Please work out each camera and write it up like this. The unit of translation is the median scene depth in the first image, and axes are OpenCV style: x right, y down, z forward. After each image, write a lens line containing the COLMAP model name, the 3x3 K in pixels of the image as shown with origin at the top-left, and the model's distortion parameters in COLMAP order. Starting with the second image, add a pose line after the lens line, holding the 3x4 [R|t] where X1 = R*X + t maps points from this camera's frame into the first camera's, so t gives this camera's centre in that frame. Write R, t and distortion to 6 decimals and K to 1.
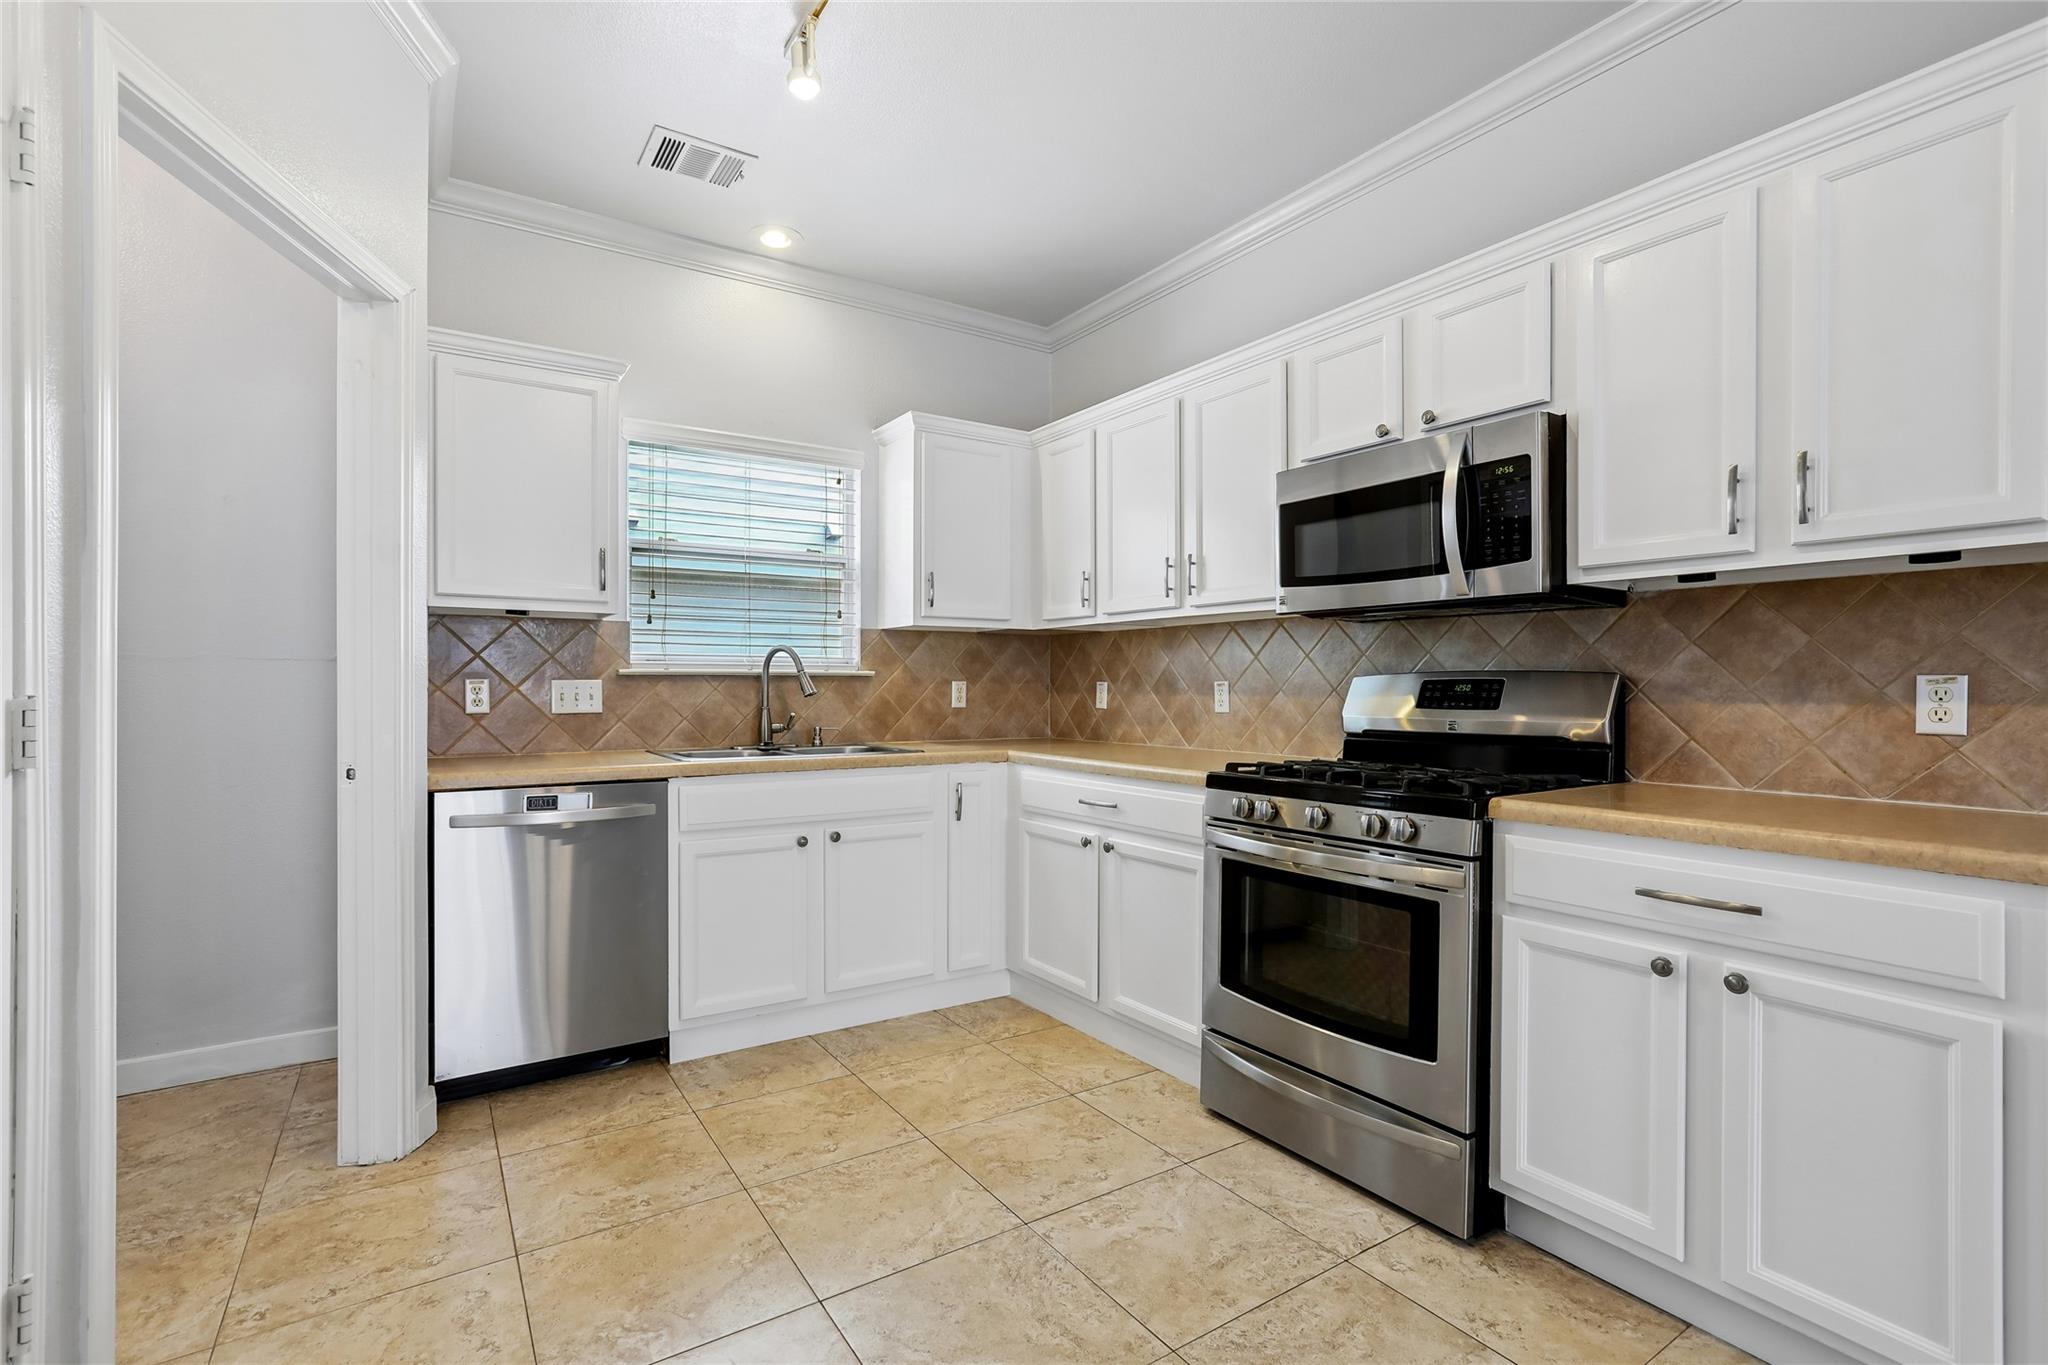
lens RADIAL K [[922.1, 0, 1014.0], [0, 922.1, 694.4], [0, 0, 1]] dist [-0.033676, 0.013208]
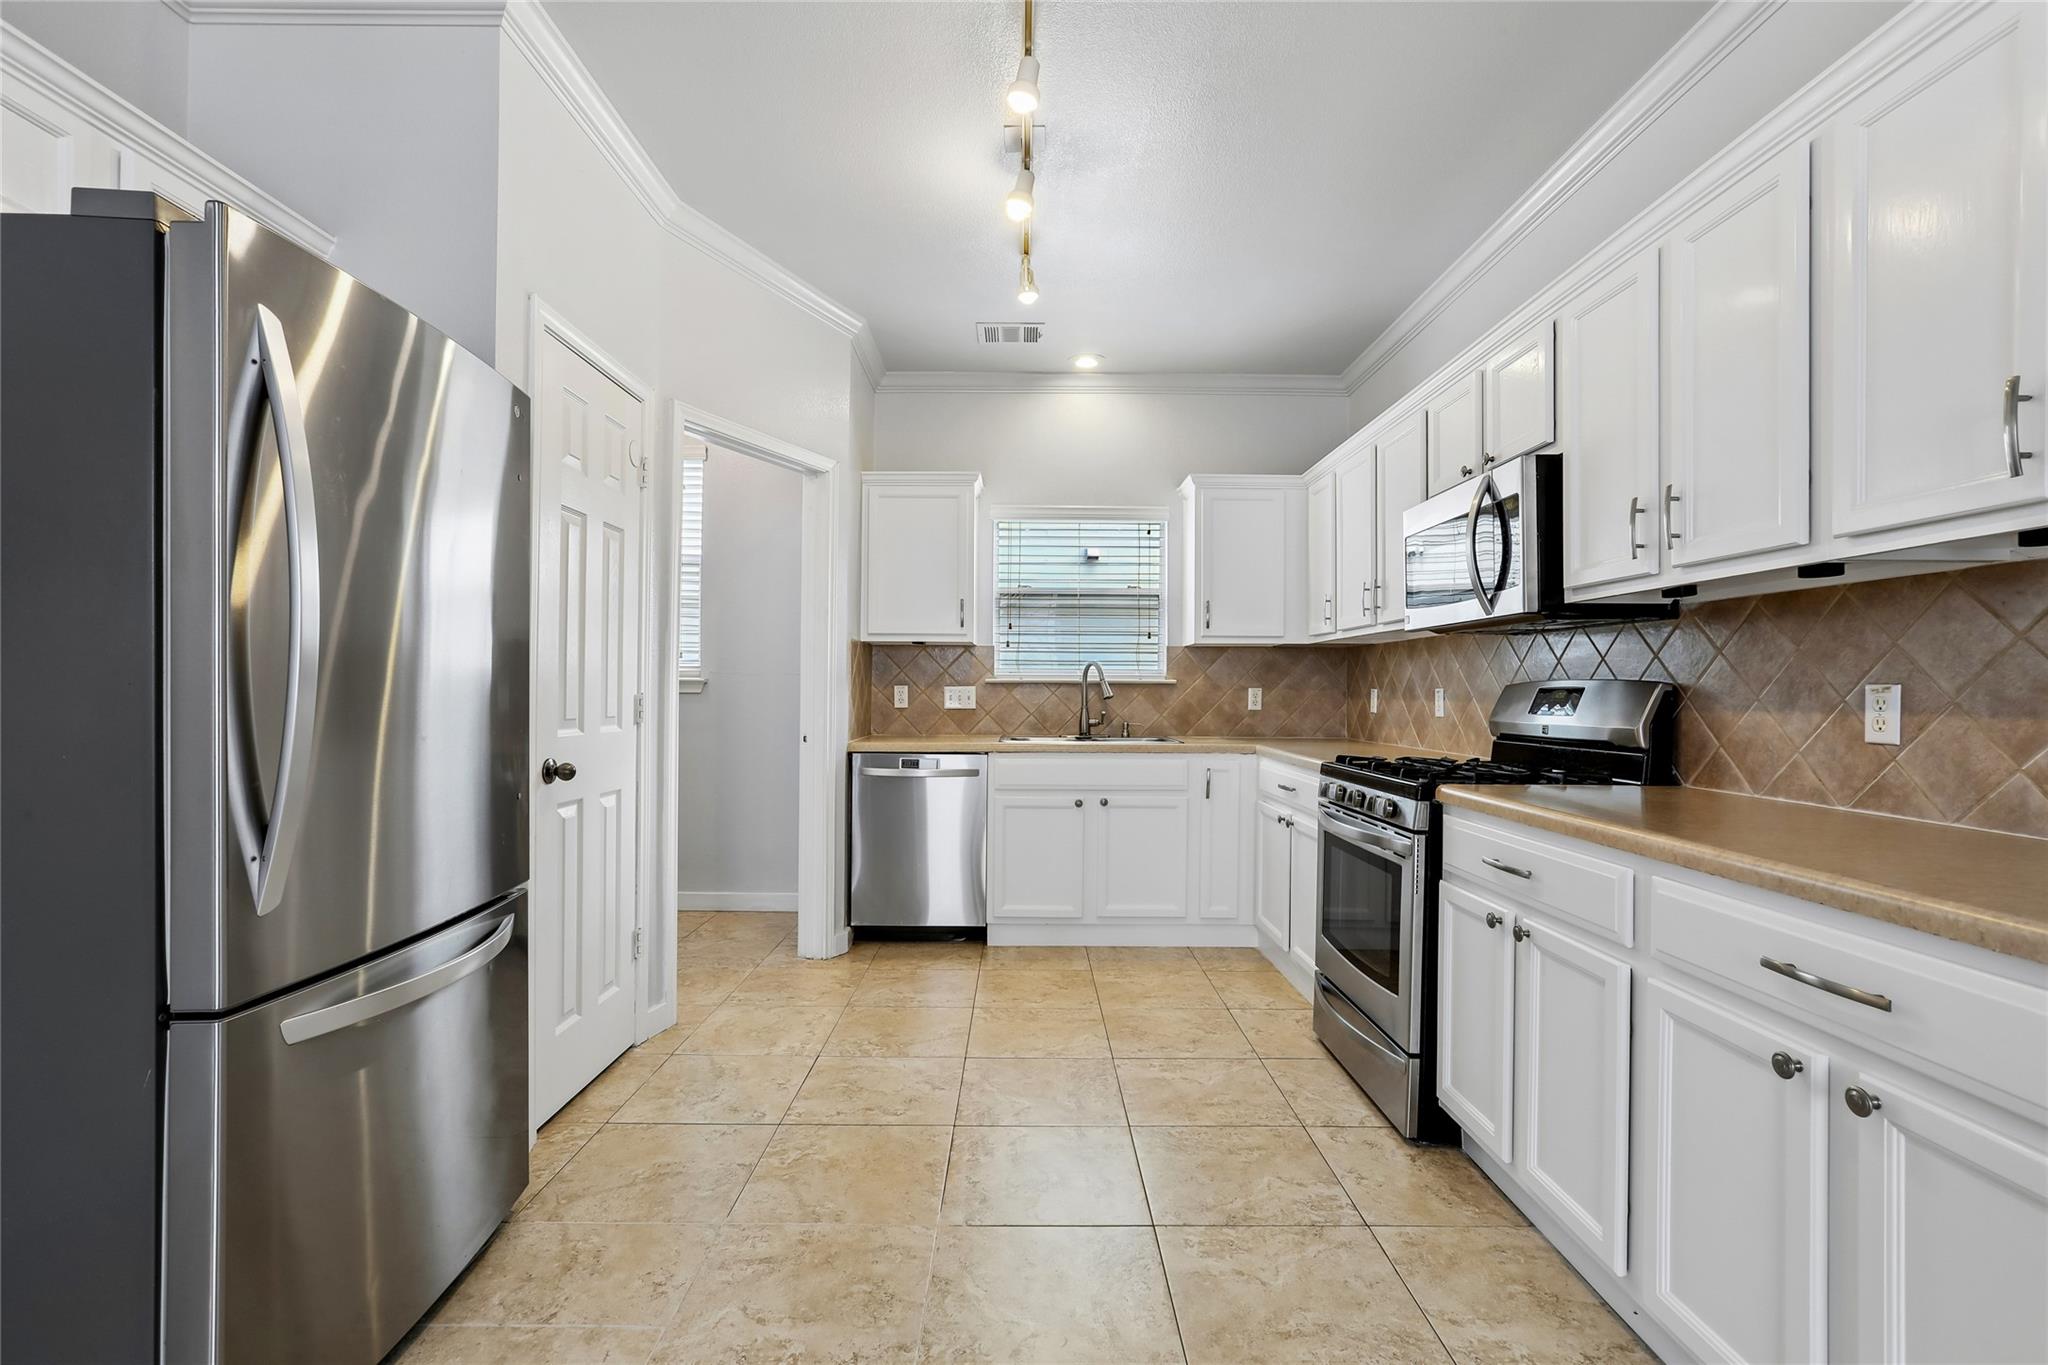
lens RADIAL K [[922.1, 0, 1025.6], [0, 922.1, 688.4], [0, 0, 1]] dist [-0.033676, 0.013208]
pose [[0.839254, 0.002793, -0.543732, 0.534955], [-0.009788, 0.999902, -0.009972, 0.001642], [0.543651, 0.013692, 0.839200, -0.247761]]
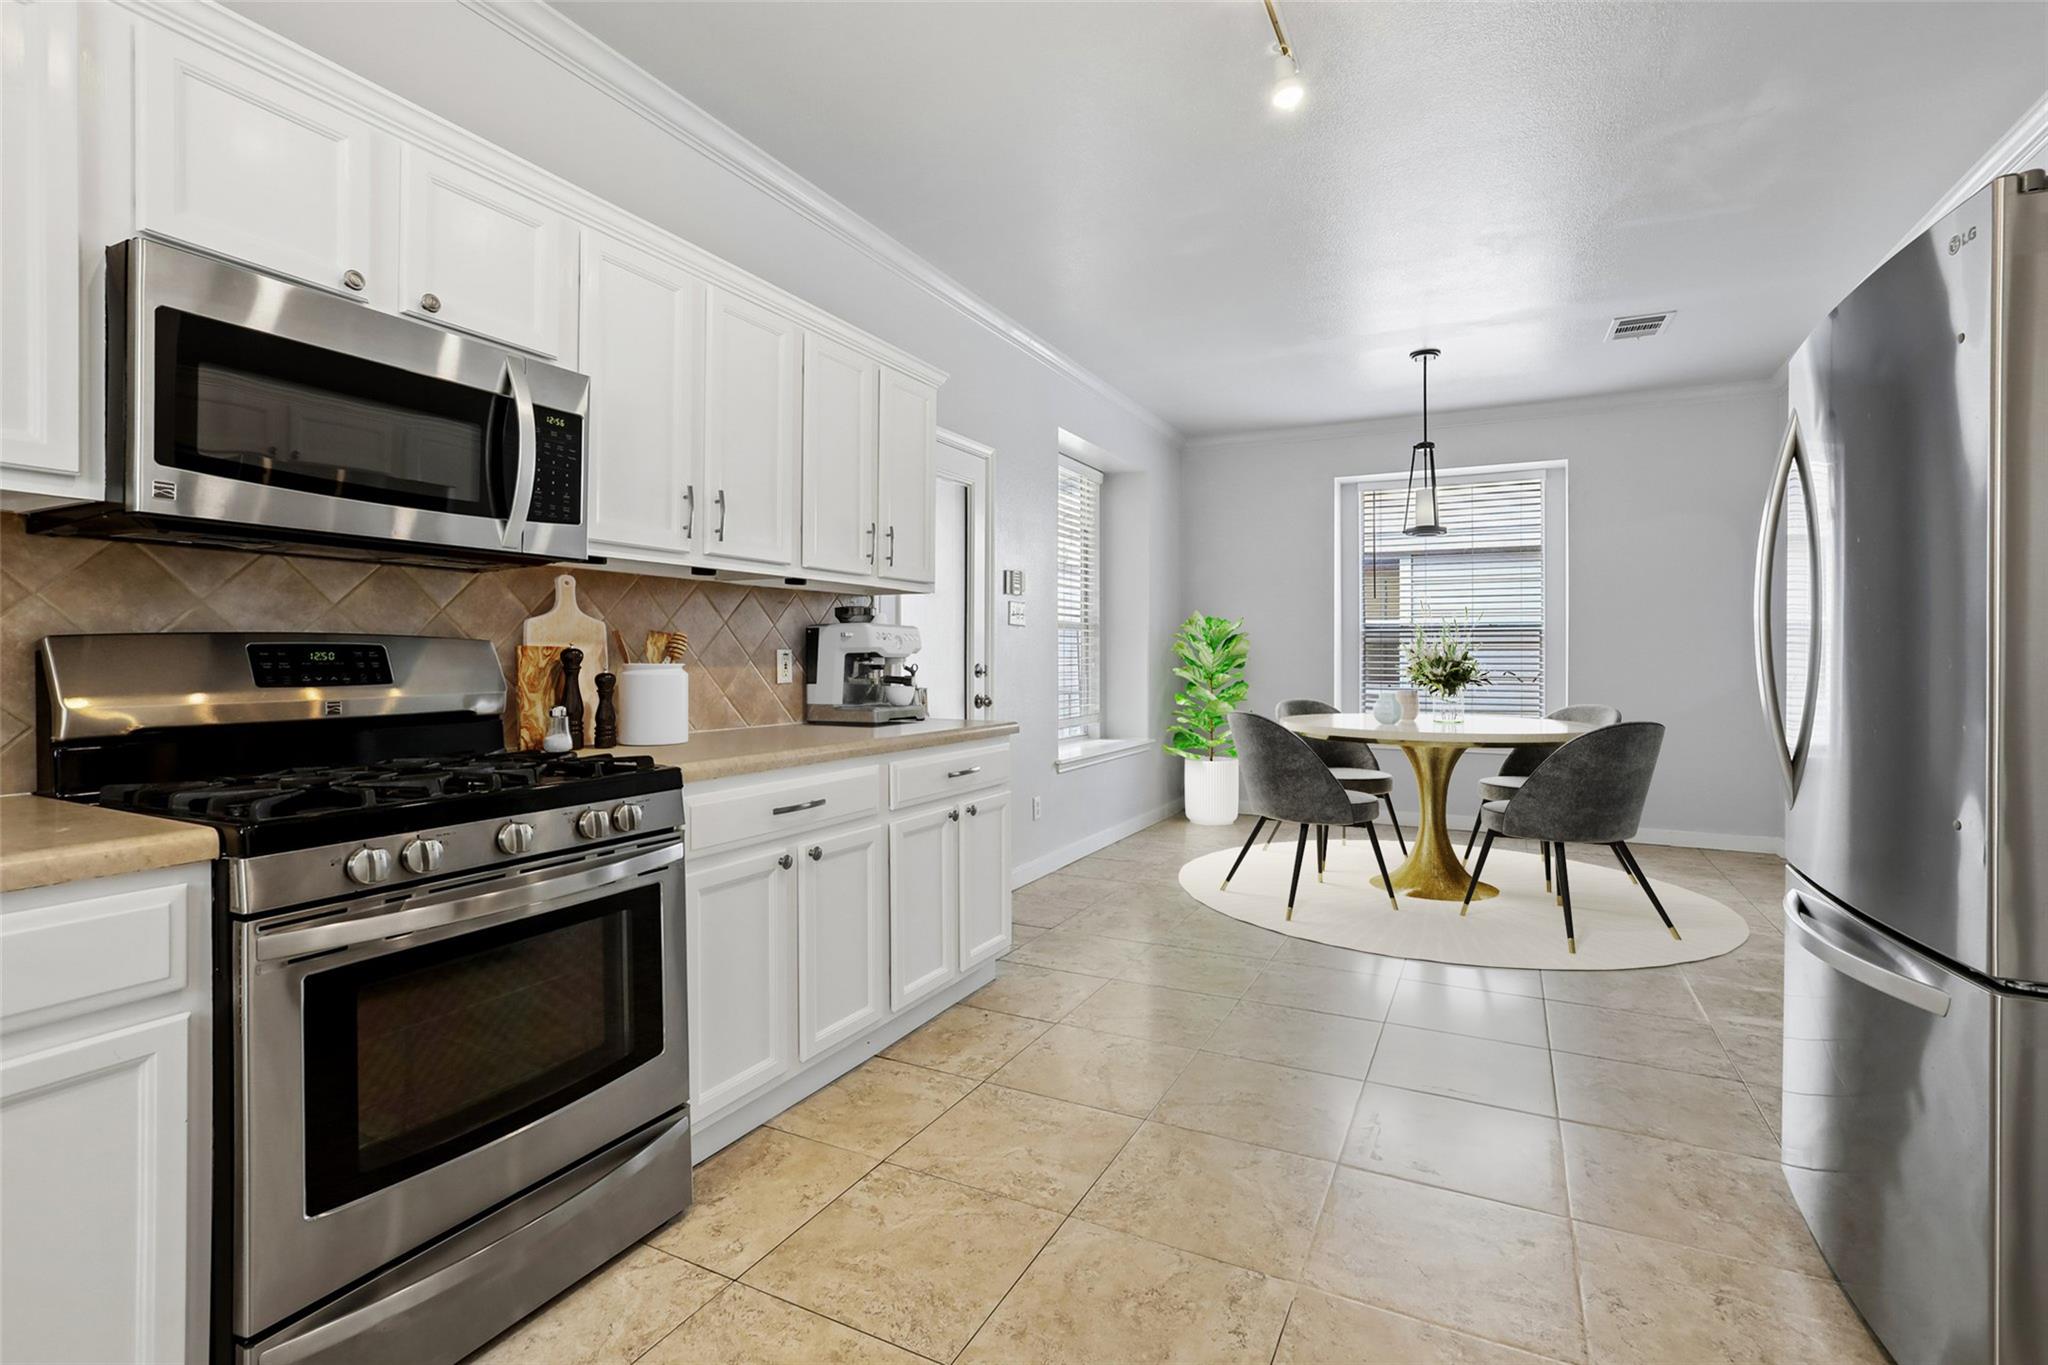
lens RADIAL K [[922.1, 0, 1037.4], [0, 922.1, 657.1], [0, 0, 1]] dist [-0.033676, 0.013208]
pose [[-0.502263, -0.001260, 0.864714, -0.414764], [0.005350, 0.999975, 0.004565, -0.006468], [-0.864698, 0.006919, -0.502244, 0.852182]]
